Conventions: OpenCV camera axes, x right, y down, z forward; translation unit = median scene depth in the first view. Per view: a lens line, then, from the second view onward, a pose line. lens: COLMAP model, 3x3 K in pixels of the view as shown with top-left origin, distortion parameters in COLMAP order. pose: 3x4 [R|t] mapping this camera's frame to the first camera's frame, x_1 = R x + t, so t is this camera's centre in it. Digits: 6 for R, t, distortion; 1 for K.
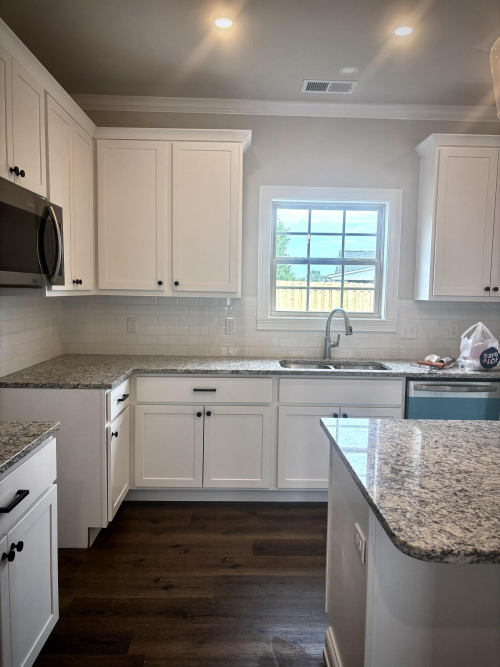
lens RADIAL K [[496.6, 0, 250.0], [0, 496.6, 333.5], [0, 0, 1]] dist [0.011959, 0.008113]
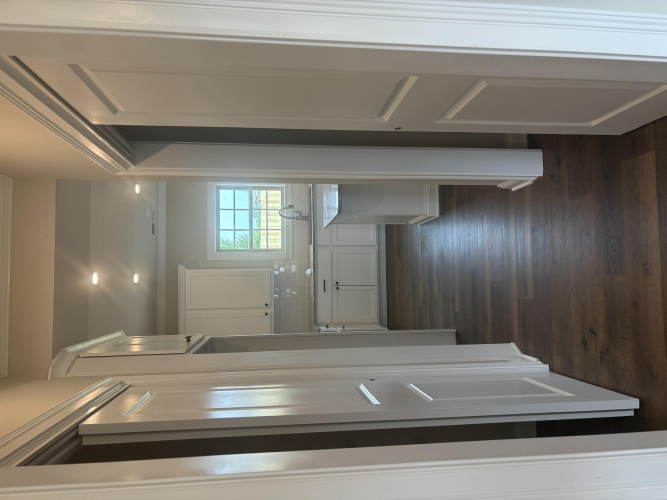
lens RADIAL K [[496.6, 0, 333.5], [0, 496.6, 250.0], [0, 0, 1]] dist [0.011959, 0.008113]
pose [[-0.028585, -0.998503, 0.046629, -0.039083], [0.998739, -0.026603, 0.042583, 0.063082], [-0.041278, 0.047787, 0.998004, -0.728294]]
